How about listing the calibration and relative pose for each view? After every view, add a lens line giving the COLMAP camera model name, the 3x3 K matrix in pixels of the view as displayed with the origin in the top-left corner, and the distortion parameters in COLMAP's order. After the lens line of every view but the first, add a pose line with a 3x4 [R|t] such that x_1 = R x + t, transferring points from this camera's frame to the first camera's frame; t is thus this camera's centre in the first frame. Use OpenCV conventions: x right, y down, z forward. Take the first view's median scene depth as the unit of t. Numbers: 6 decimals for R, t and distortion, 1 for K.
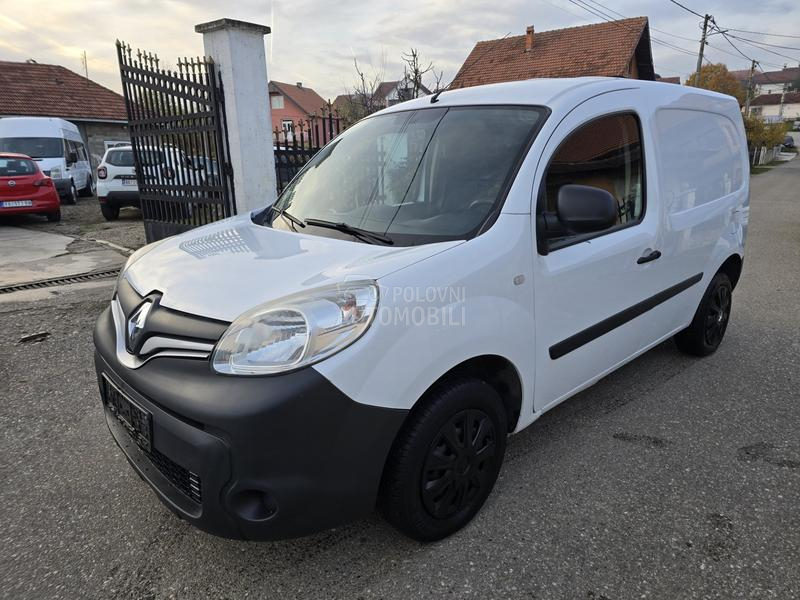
lens RADIAL K [[537.1, 0, 404.2], [0, 537.1, 304.1], [0, 0, 1]] dist [0.059557, -0.051007]
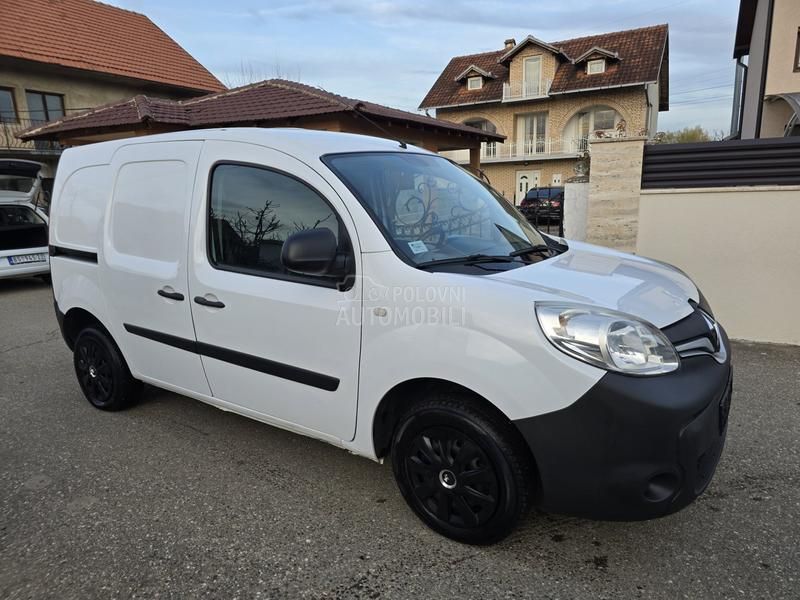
lens RADIAL K [[537.1, 0, 398.0], [0, 537.1, 307.2], [0, 0, 1]] dist [0.059557, -0.051007]
pose [[-0.212535, -0.191768, 0.958151, -1.033388], [0.289654, 0.924119, 0.249207, -0.346159], [-0.933236, 0.330498, -0.140861, 1.255699]]
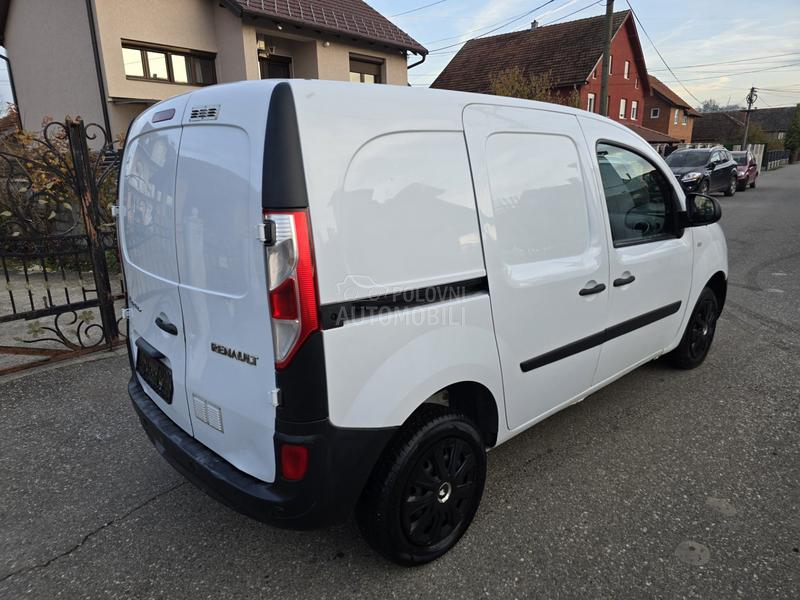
lens RADIAL K [[537.1, 0, 401.9], [0, 537.1, 298.1], [0, 0, 1]] dist [0.059557, -0.051007]
pose [[-0.999219, 0.036171, 0.015920, 0.395341], [0.039320, 0.869512, 0.492344, -0.692030], [0.003966, 0.492585, -0.870255, 2.329469]]
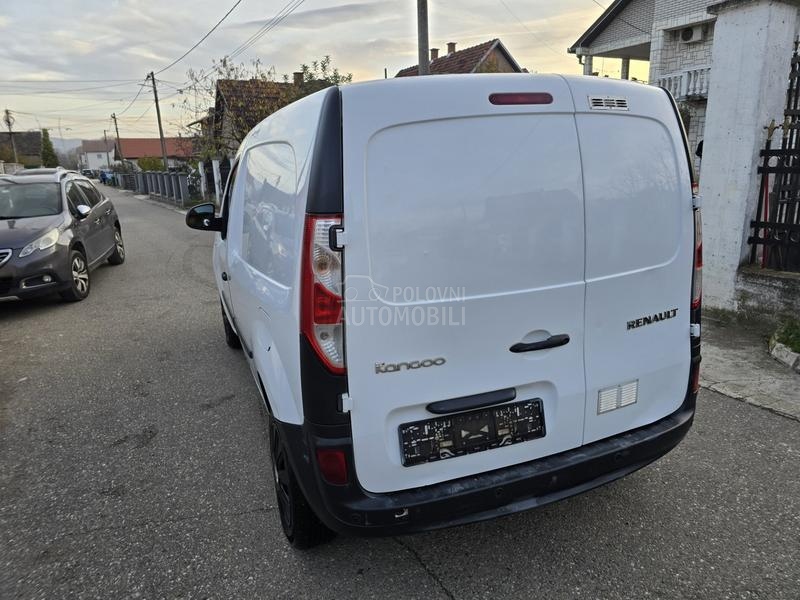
lens RADIAL K [[537.1, 0, 397.0], [0, 537.1, 298.2], [0, 0, 1]] dist [0.059557, -0.051007]
pose [[-0.363952, 0.259043, -0.894671, 1.385722], [-0.202150, 0.915683, 0.347361, -0.531366], [0.909217, 0.307280, -0.280899, 1.677447]]
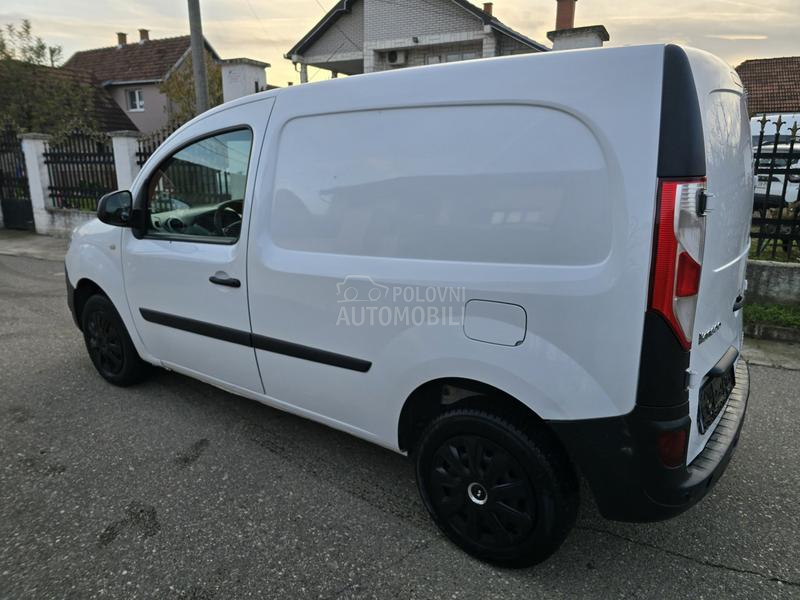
lens RADIAL K [[543.8, 0, 397.8], [0, 543.8, 294.0], [0, 0, 1]] dist [0.028453, -0.024096]
pose [[0.174326, 0.253003, -0.951630, 1.377157], [-0.260389, 0.943870, 0.203240, -0.328683], [0.949636, 0.212364, 0.230420, 1.052517]]
